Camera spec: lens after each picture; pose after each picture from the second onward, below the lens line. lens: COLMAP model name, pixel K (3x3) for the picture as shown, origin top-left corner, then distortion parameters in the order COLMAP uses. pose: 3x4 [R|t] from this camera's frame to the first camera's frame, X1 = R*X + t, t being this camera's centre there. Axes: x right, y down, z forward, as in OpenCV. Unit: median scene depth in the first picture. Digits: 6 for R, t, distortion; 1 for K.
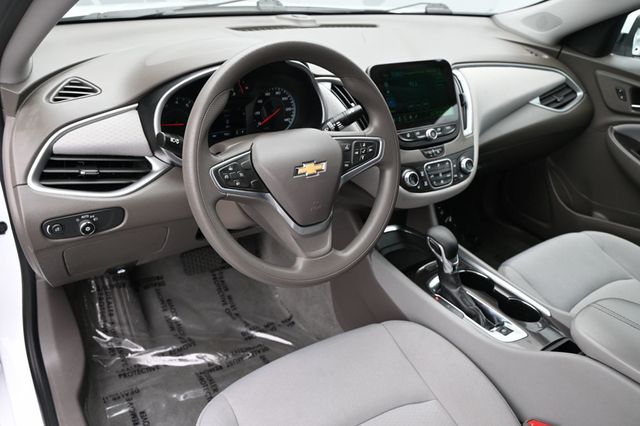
lens RADIAL K [[510.2, 0, 319.6], [0, 510.2, 216.5], [0, 0, 1]] dist [-0.010162, -0.005933]
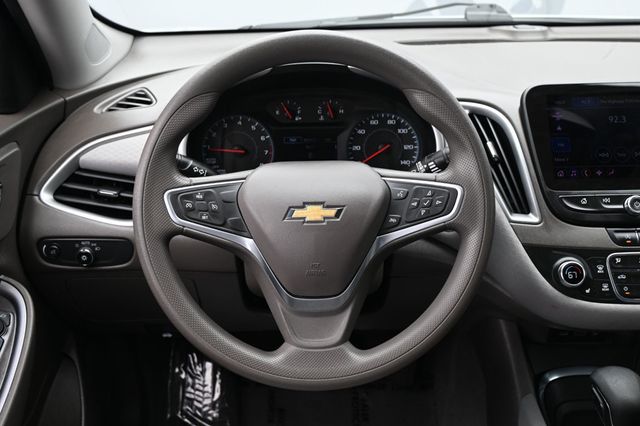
lens RADIAL K [[757.5, 0, 320.5], [0, 757.5, 210.7], [0, 0, 1]] dist [0.021321, 0.000000]
pose [[0.832457, 0.100289, -0.544938, 0.484019], [-0.198611, 0.972140, -0.124491, 0.024672], [0.517271, 0.211864, 0.829183, 0.147845]]
